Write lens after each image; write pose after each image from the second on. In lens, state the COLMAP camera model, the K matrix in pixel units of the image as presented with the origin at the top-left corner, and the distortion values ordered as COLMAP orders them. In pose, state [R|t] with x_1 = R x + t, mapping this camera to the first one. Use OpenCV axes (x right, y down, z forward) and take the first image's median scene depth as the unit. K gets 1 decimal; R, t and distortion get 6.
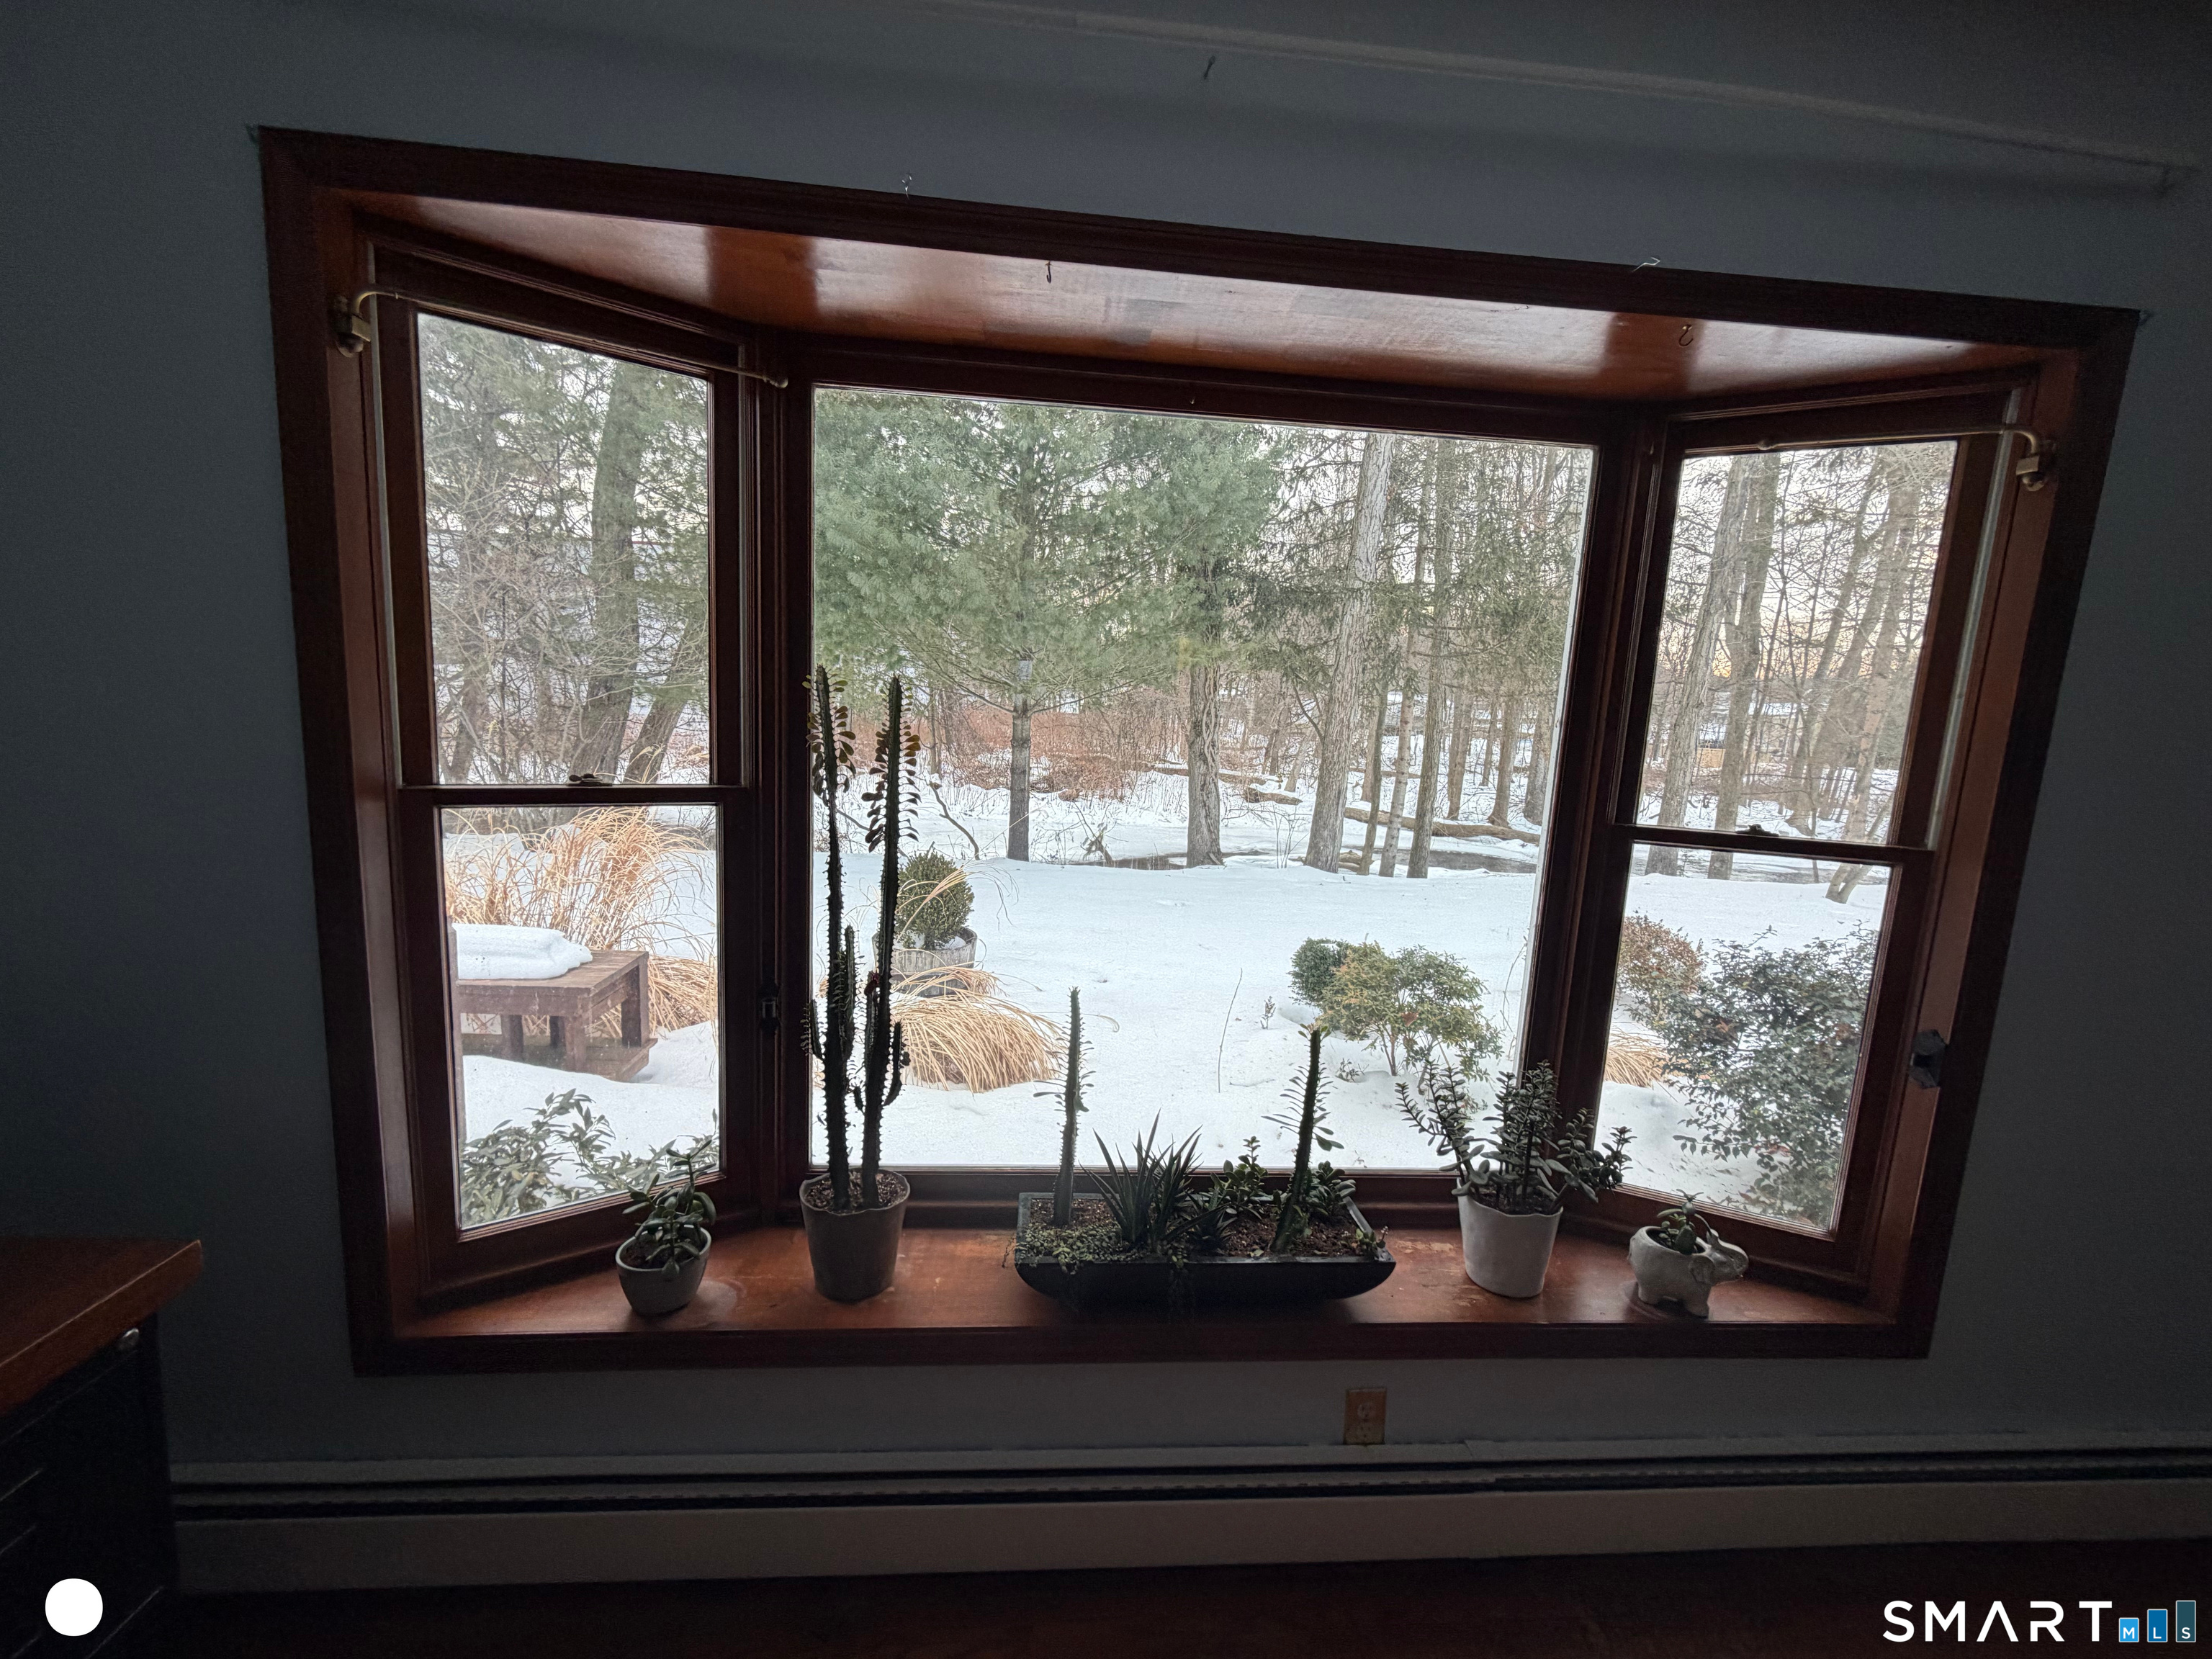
lens RADIAL K [[881.6, 0, 1111.3], [0, 881.6, 823.6], [0, 0, 1]] dist [0.001994, 0.000271]
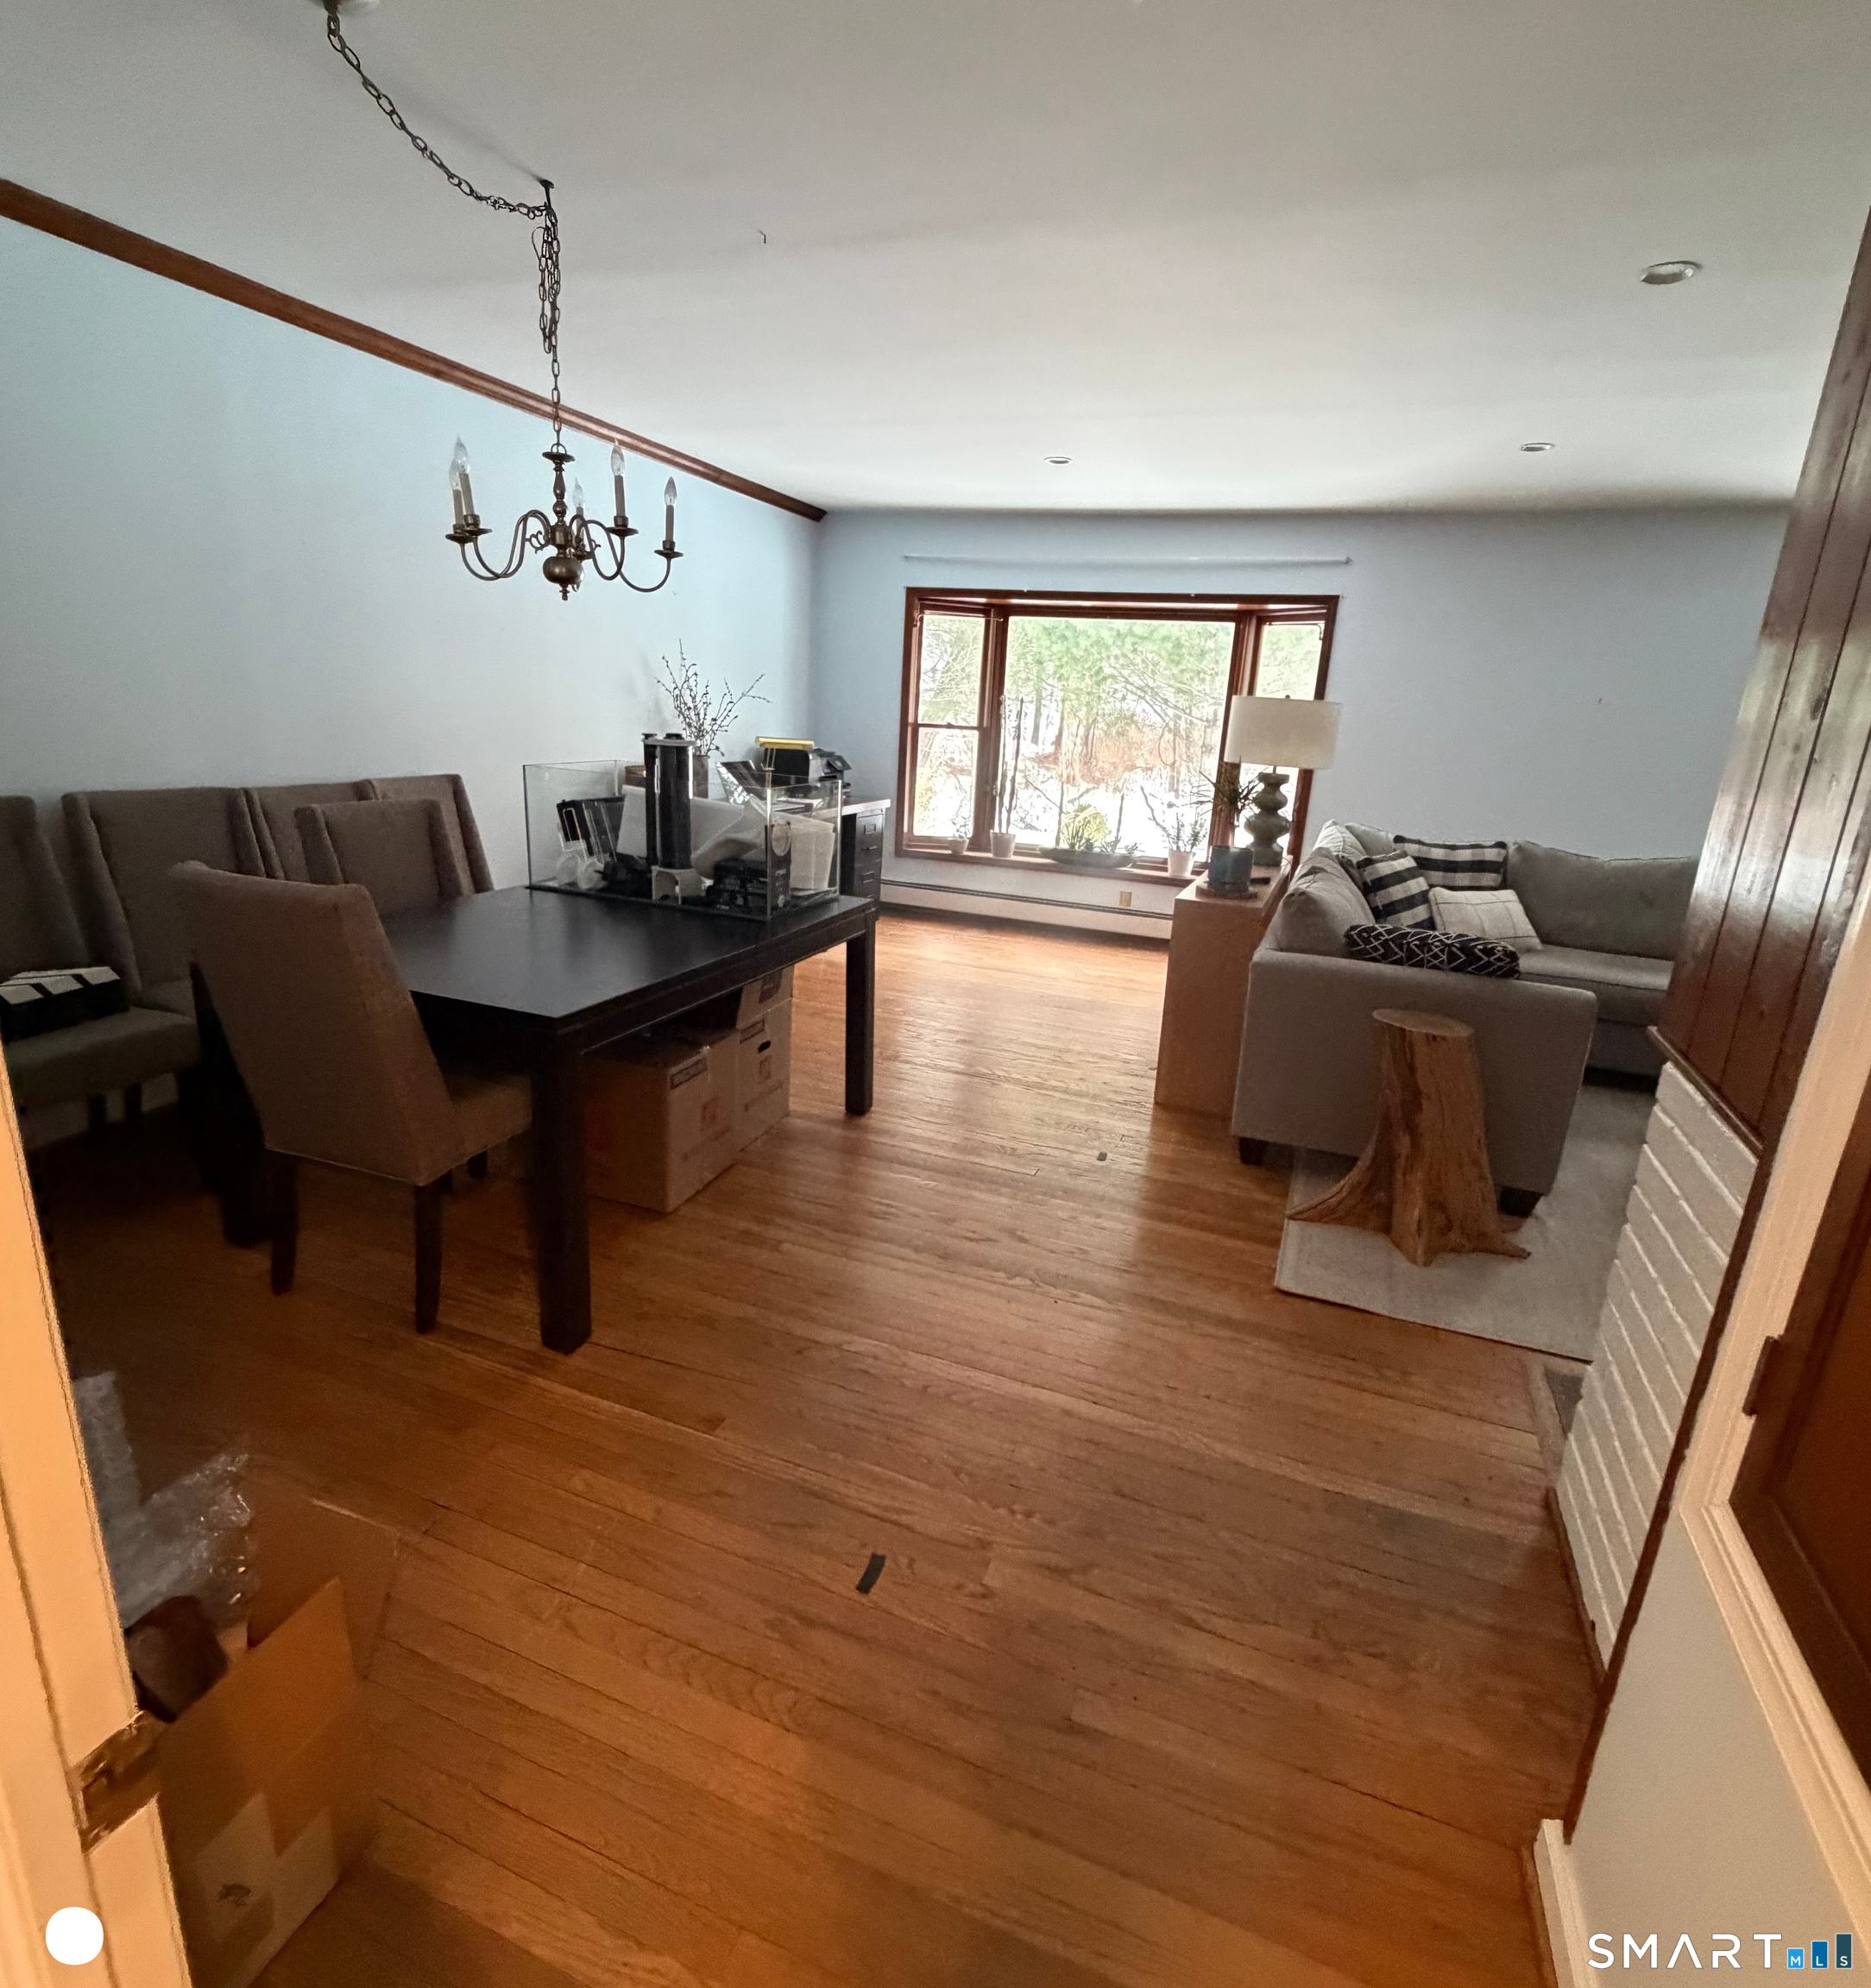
lens RADIAL K [[1025.3, 0, 935.5], [0, 1025.3, 985.9], [0, 0, 1]] dist [-0.001803, -0.000272]
pose [[0.906041, 0.114492, -0.407408, 1.369270], [-0.063748, 0.988647, 0.136064, 0.500579], [0.418361, -0.097308, 0.903053, -3.309012]]
